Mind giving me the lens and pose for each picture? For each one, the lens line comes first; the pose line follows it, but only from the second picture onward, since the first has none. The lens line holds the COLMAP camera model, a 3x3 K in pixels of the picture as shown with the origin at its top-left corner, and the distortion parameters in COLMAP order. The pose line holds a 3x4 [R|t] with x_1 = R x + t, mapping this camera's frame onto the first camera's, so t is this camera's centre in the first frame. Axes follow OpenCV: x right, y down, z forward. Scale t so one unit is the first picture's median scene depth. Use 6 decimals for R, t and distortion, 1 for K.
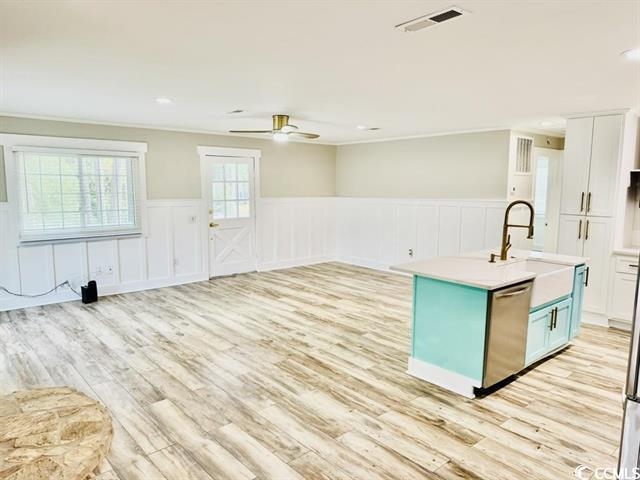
lens RADIAL K [[450.9, 0, 320.0], [0, 450.9, 240.0], [0, 0, 1]] dist [0.004189, -0.049536]
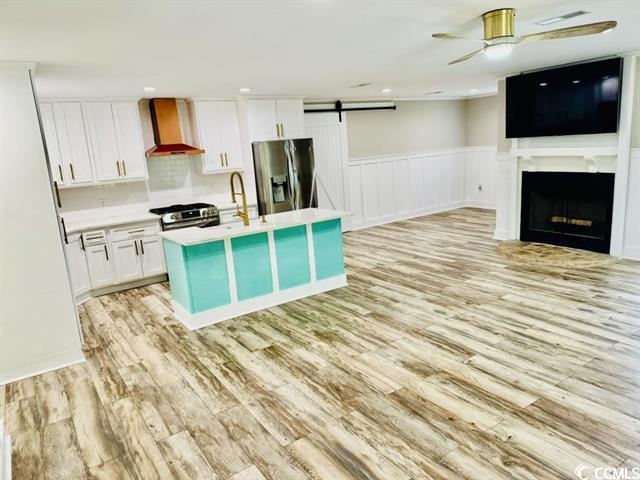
lens RADIAL K [[450.9, 0, 320.0], [0, 450.9, 240.0], [0, 0, 1]] dist [0.004189, -0.049536]
pose [[-0.989966, 0.045195, 0.133881, 0.068854], [0.086938, 0.941728, 0.324947, -0.241671], [-0.111393, 0.333326, -0.936208, 1.857837]]
